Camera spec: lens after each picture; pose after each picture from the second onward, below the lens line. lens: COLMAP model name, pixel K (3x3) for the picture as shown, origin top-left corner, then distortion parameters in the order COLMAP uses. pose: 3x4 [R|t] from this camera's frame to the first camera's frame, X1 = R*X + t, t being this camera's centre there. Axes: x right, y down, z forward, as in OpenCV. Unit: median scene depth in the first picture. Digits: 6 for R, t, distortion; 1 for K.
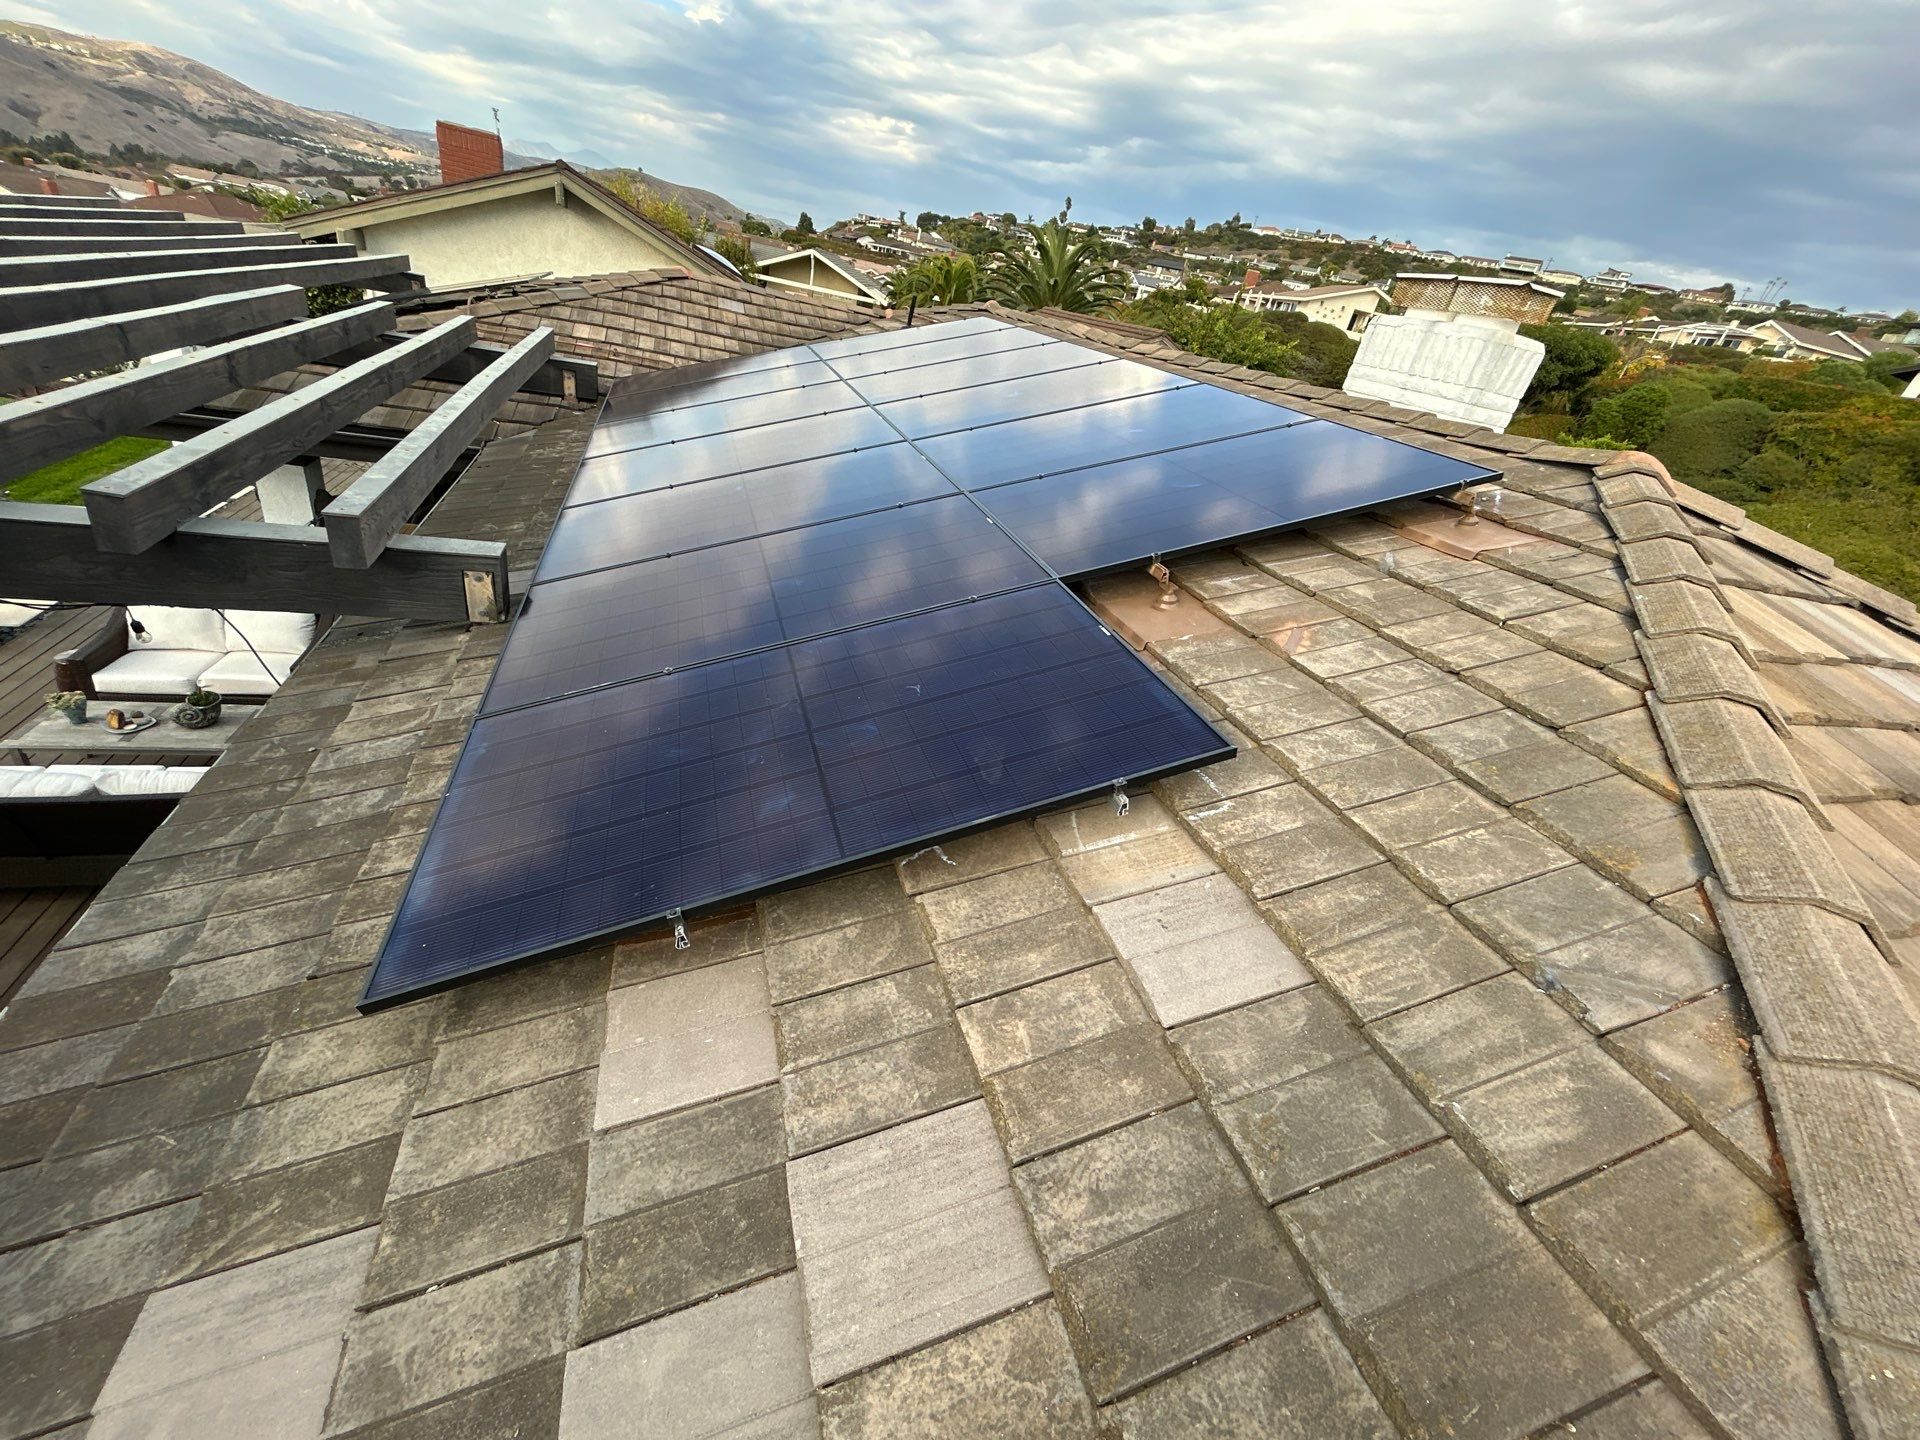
lens RADIAL K [[776.7, 0, 963.5], [0, 776.7, 710.0], [0, 0, 1]] dist [0.000494, 0.000016]
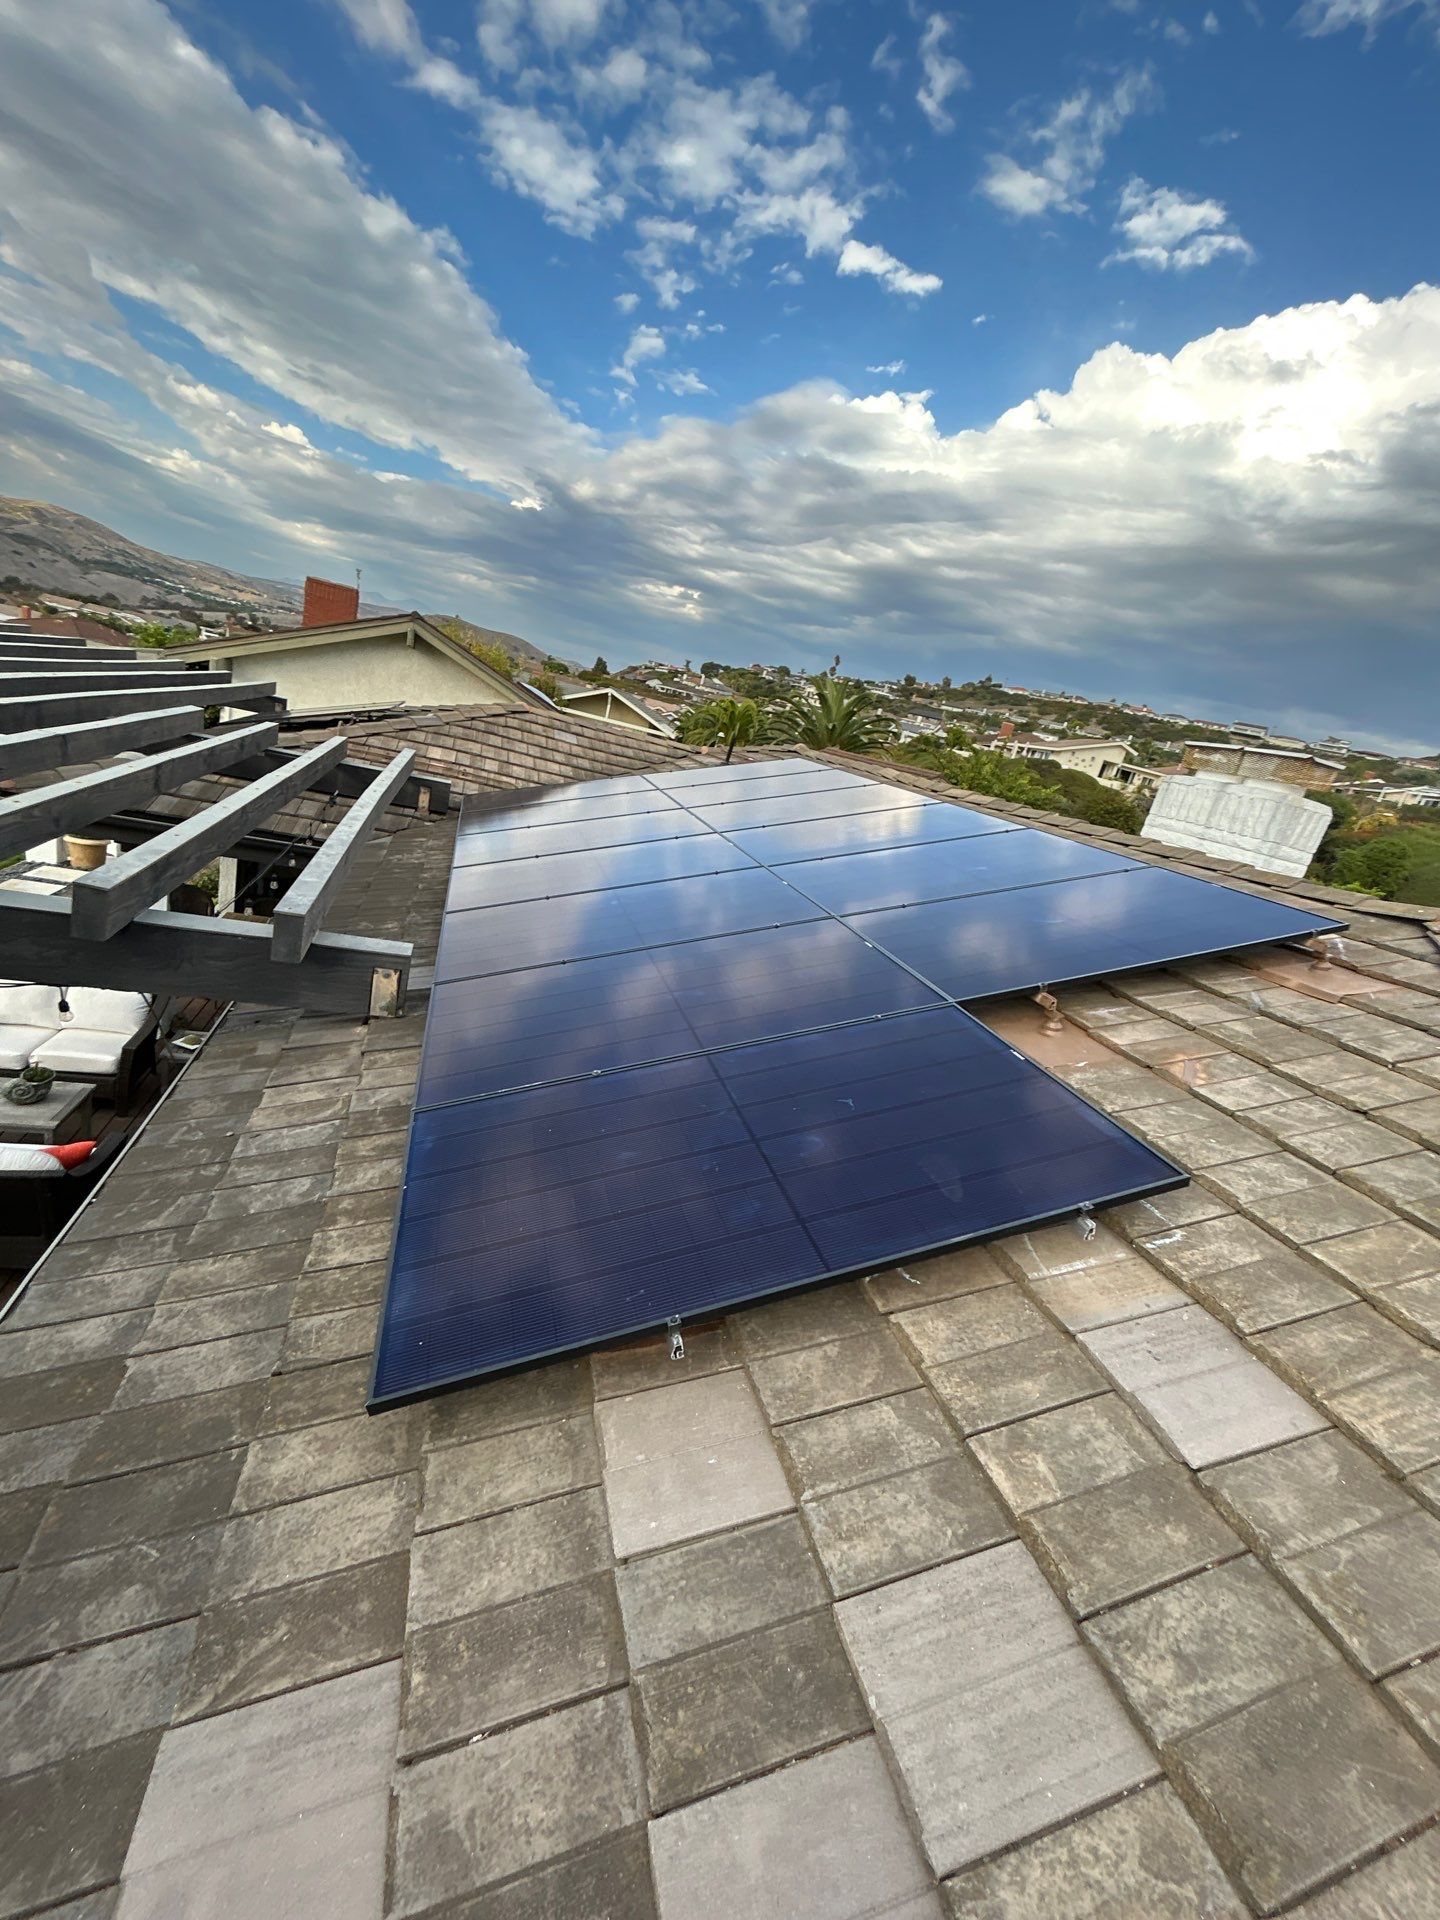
lens RADIAL K [[773.9, 0, 720.3], [0, 773.9, 946.3], [0, 0, 1]] dist [0.002959, 0.000064]
pose [[0.998930, 0.045822, -0.006277, -0.304523], [-0.046095, 0.975262, -0.216192, 0.000476], [-0.003784, 0.216250, 0.976331, -0.088069]]
